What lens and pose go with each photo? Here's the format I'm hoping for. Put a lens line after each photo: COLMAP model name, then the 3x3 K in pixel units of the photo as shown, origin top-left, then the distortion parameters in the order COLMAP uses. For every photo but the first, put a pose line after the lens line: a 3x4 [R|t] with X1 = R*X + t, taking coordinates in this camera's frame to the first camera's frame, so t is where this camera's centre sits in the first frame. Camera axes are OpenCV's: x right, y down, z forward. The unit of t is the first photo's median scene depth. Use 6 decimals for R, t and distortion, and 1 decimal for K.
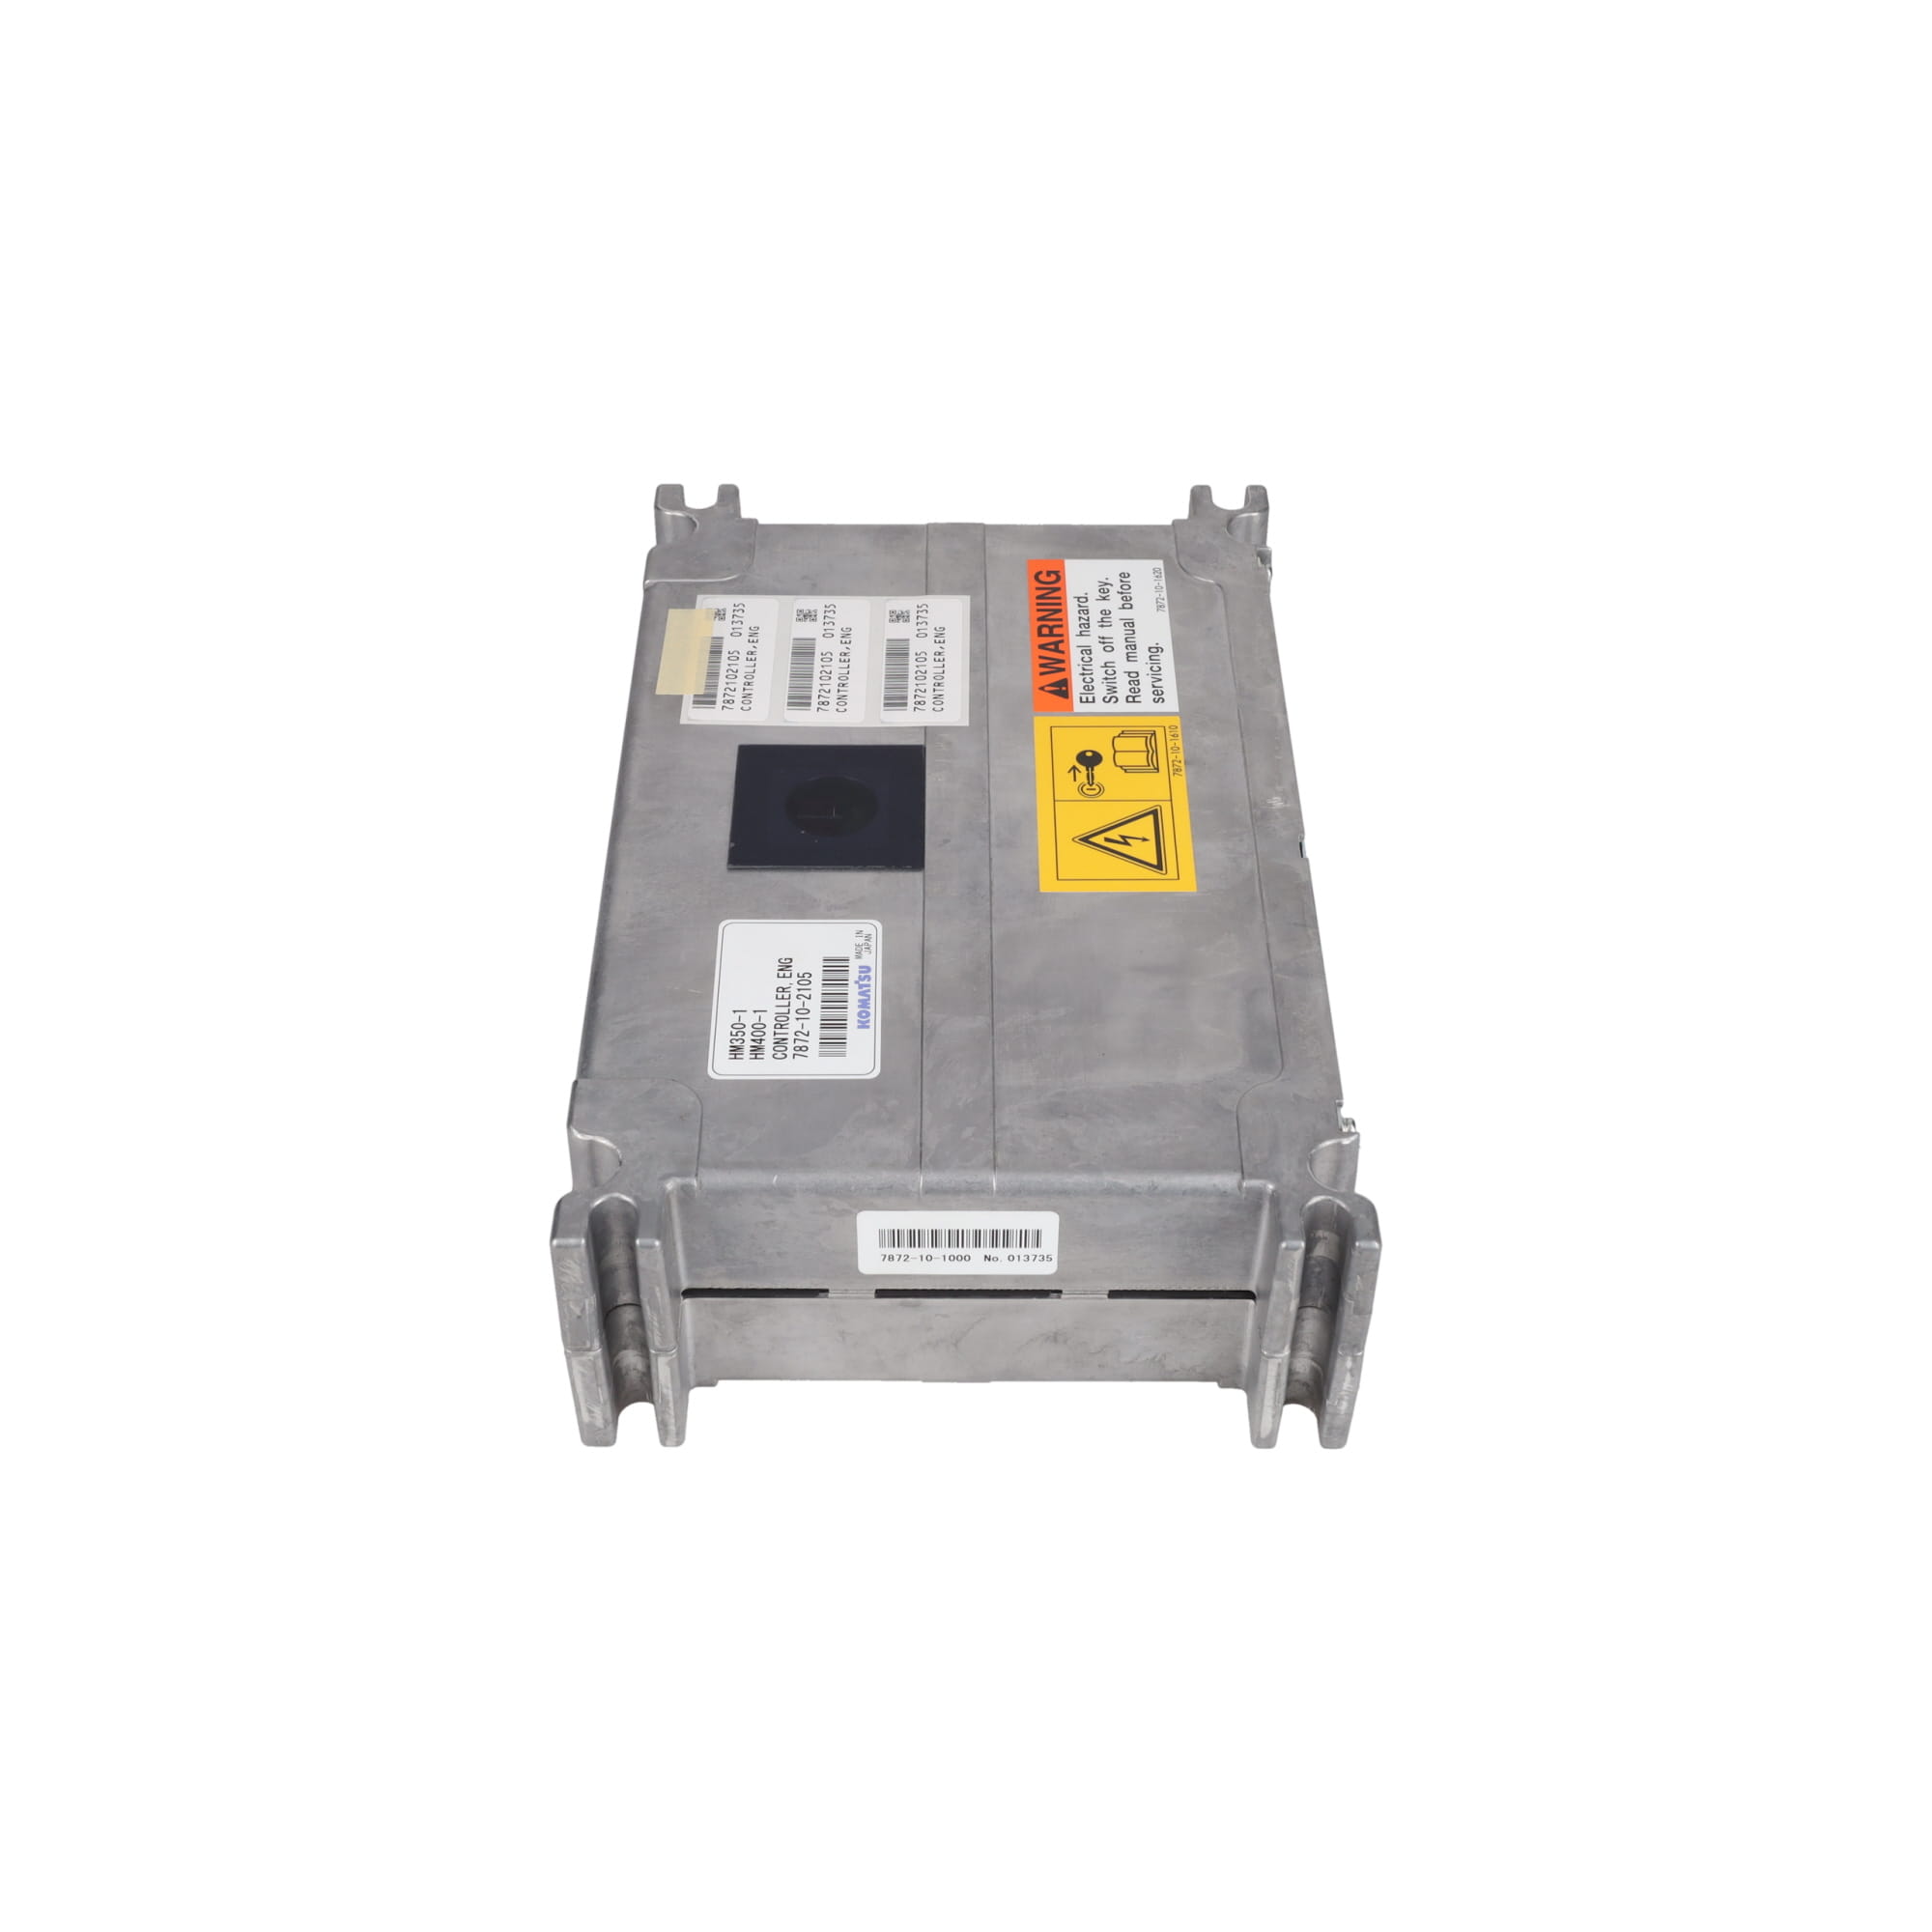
lens RADIAL K [[2648.0, 0, 966.0], [0, 2648.0, 966.0], [0, 0, 1]] dist [0.003598, -0.001329]
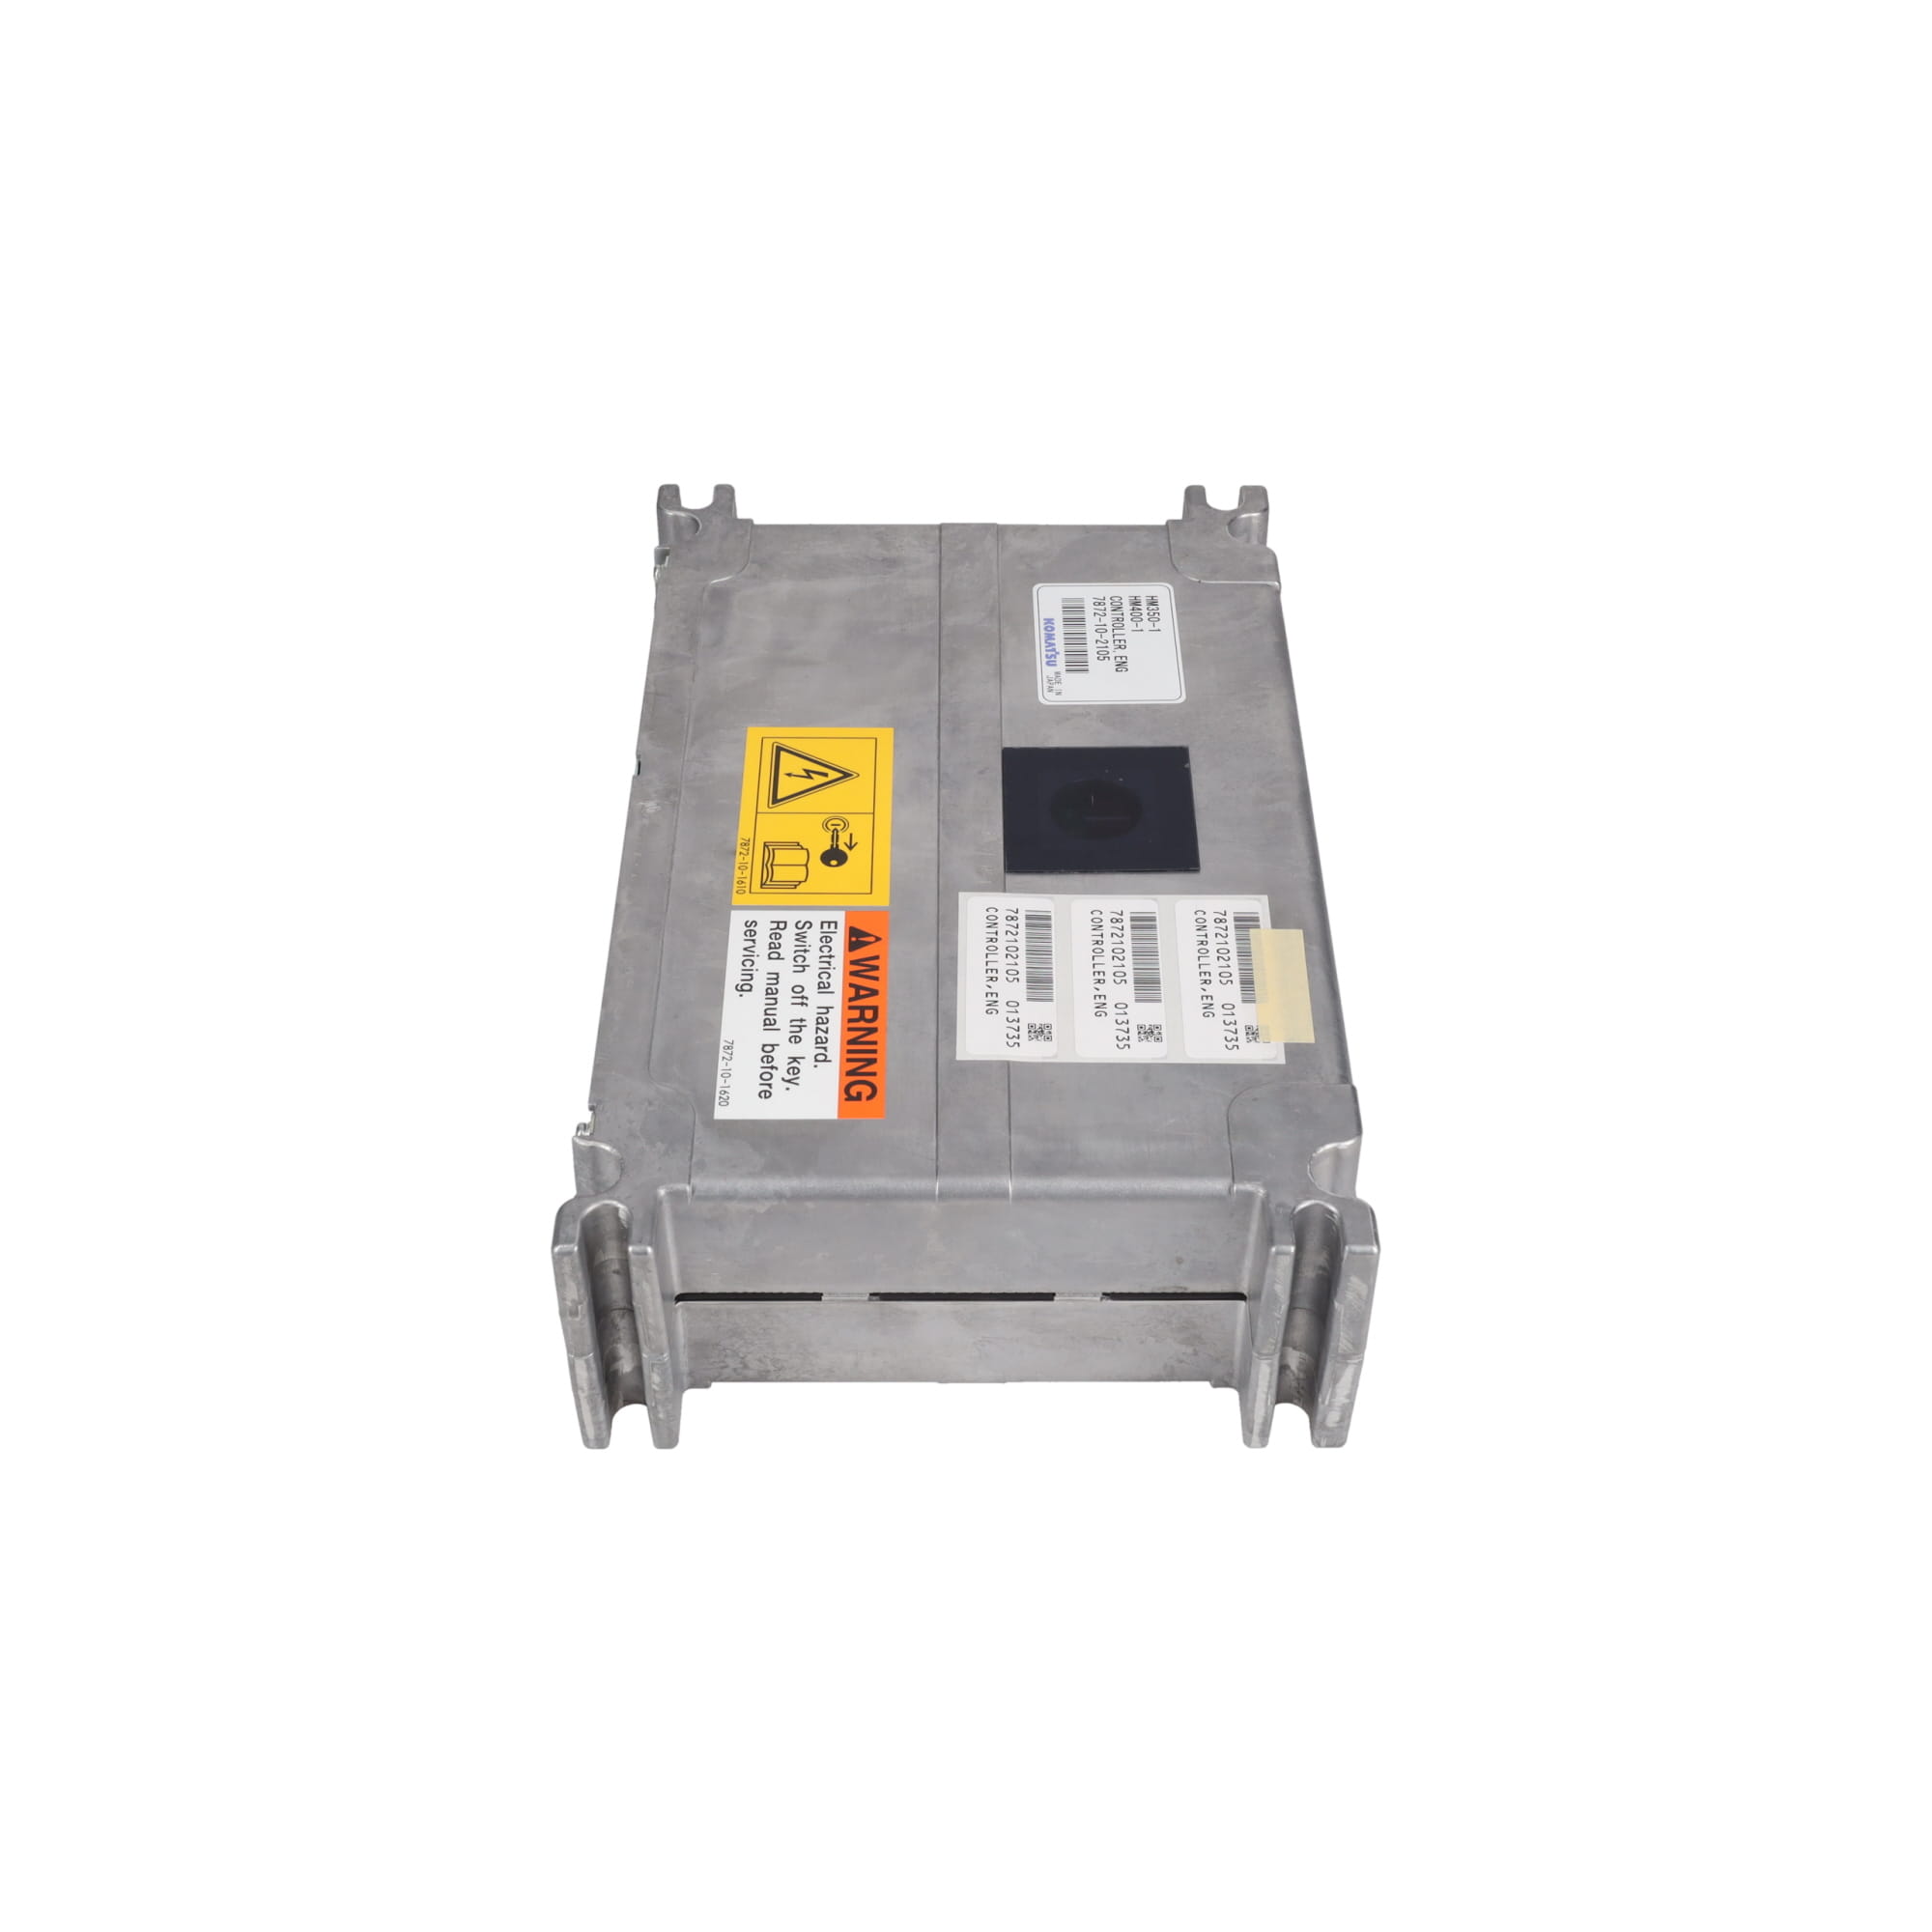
lens RADIAL K [[2648.0, 0, 966.0], [0, 2648.0, 966.0], [0, 0, 1]] dist [0.003598, -0.001329]
pose [[-0.999948, -0.008019, -0.006240, 0.004308], [-0.006520, 0.035407, 0.999352, -1.059504], [-0.007793, 0.999341, -0.035458, 1.093517]]
